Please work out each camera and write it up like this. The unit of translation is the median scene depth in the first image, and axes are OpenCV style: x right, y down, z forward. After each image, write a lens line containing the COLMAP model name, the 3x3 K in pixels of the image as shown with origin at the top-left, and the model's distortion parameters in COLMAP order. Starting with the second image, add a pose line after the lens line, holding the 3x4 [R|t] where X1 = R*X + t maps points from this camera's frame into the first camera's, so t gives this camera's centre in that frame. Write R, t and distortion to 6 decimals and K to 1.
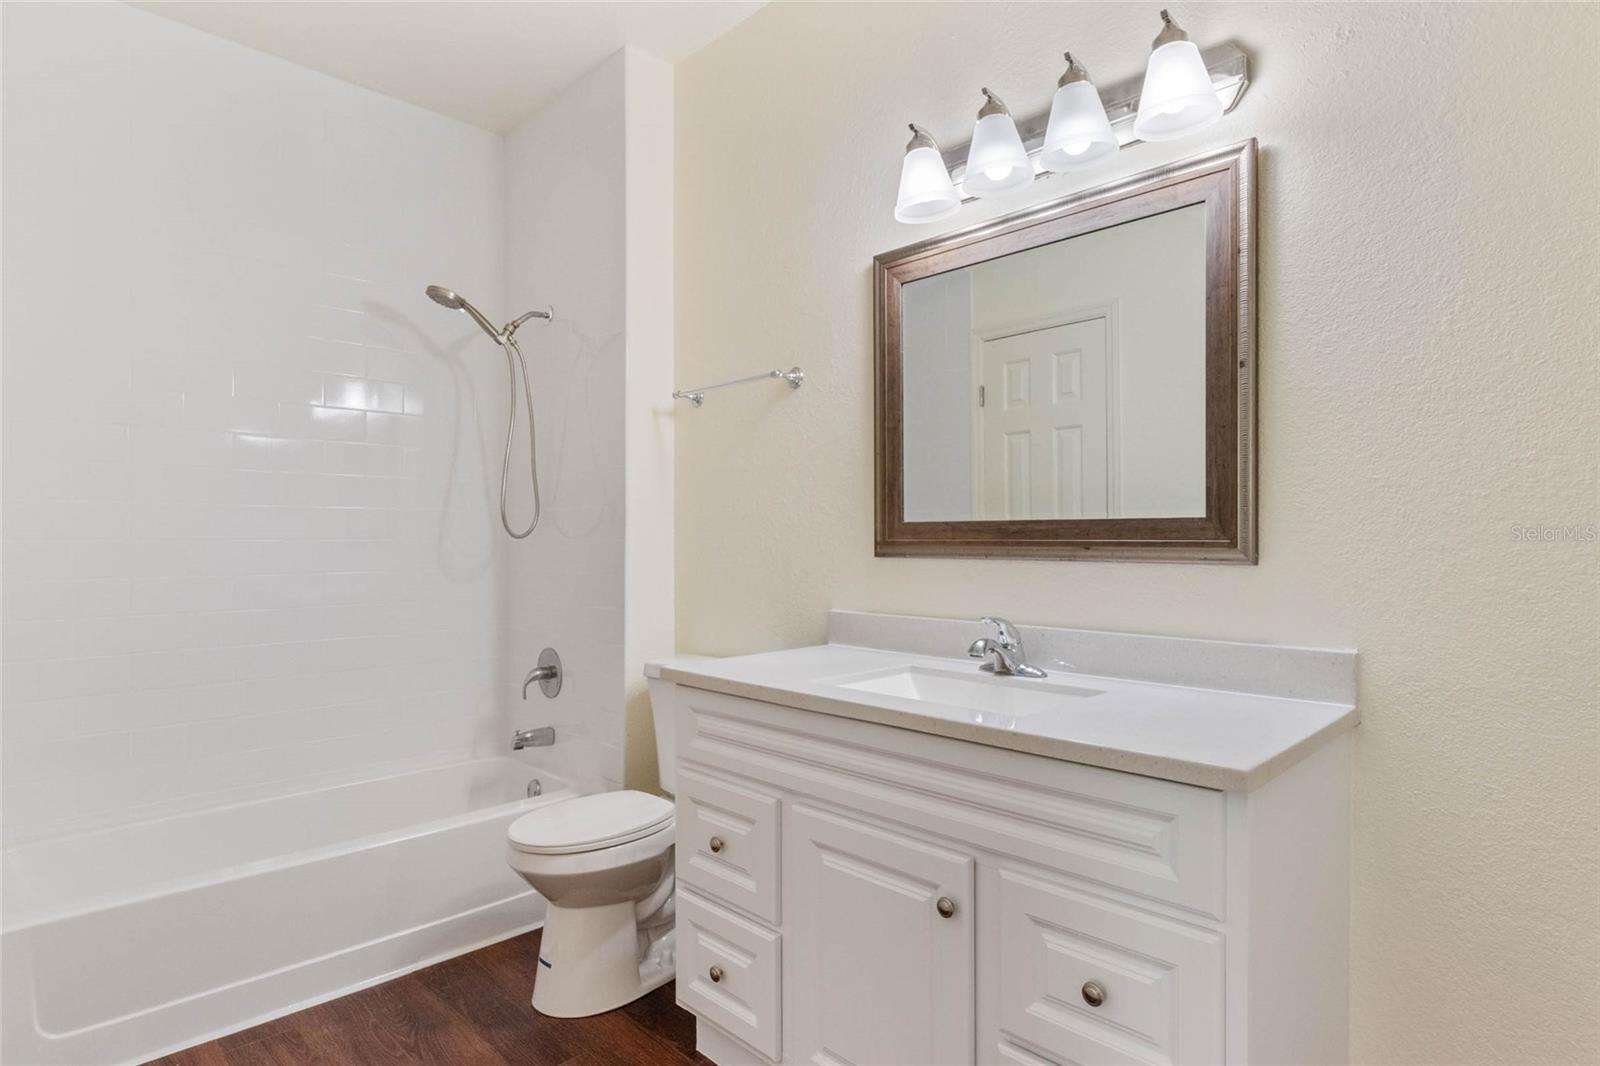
lens RADIAL K [[853.7, 0, 885.6], [0, 853.7, 529.0], [0, 0, 1]] dist [-0.005498, -0.002322]
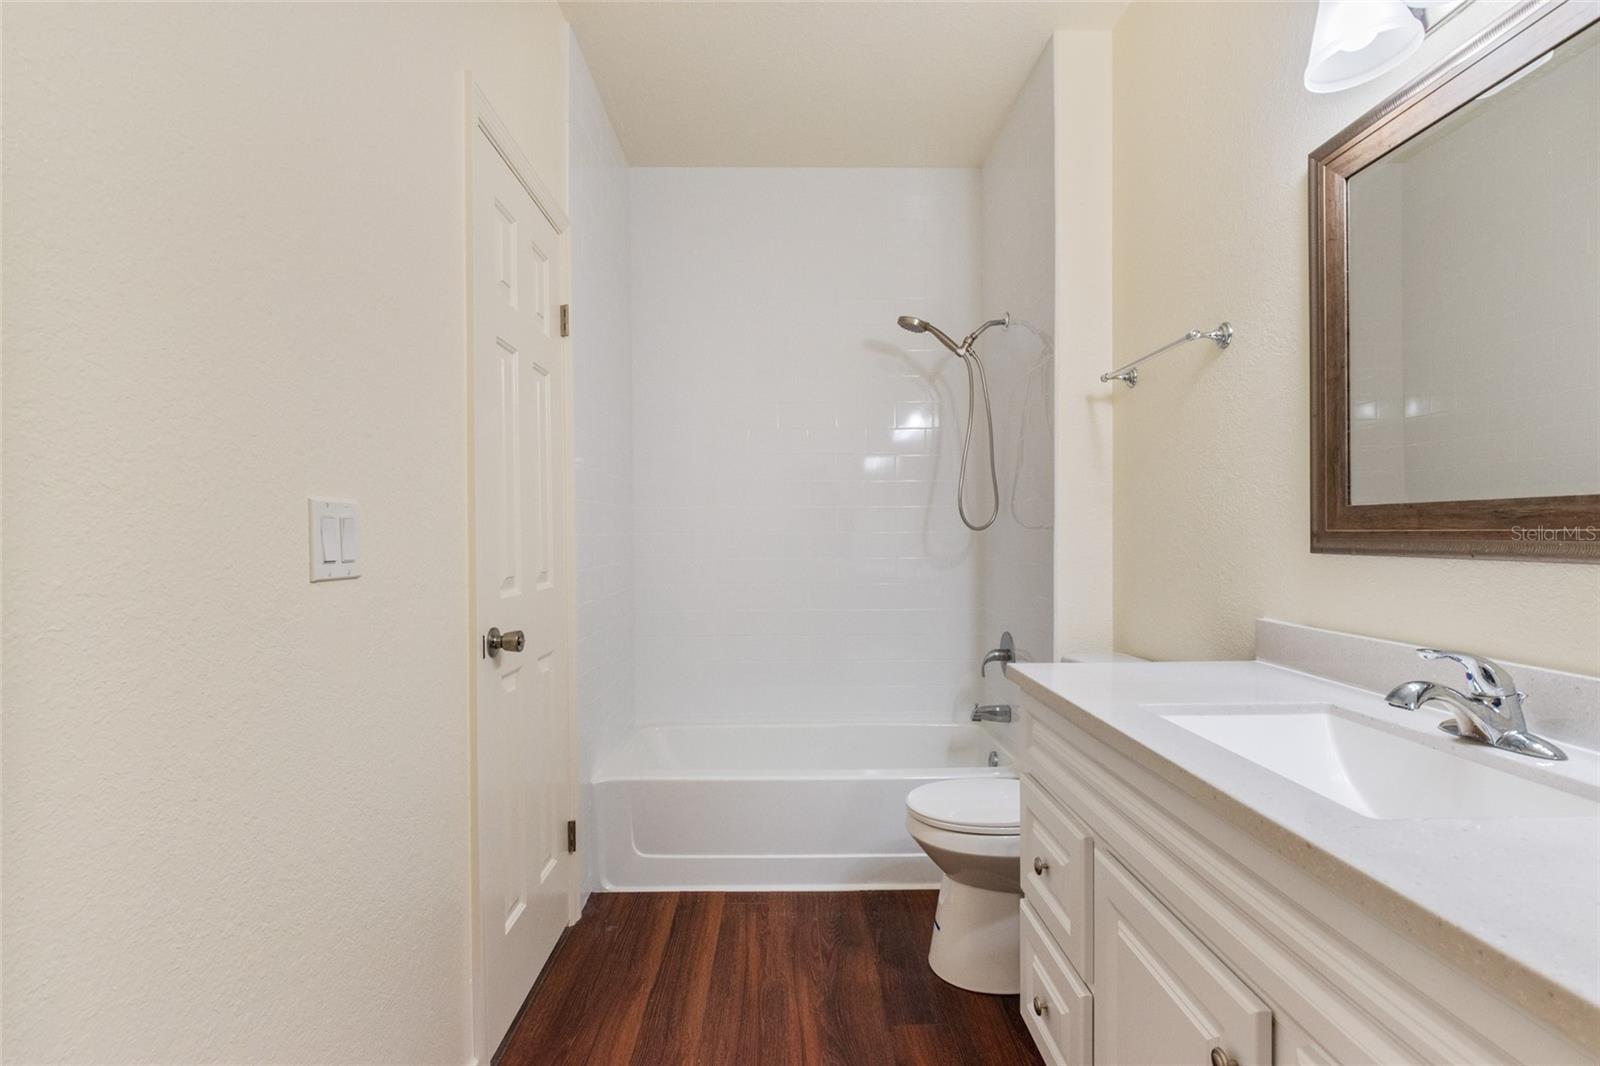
lens RADIAL K [[765.6, 0, 771.6], [0, 765.6, 533.9], [0, 0, 1]] dist [-0.000712, -0.000383]
pose [[0.671130, -0.003404, -0.741332, 0.171952], [0.017097, 0.999795, 0.010887, 0.000399], [0.741142, -0.019981, 0.671051, 0.192482]]
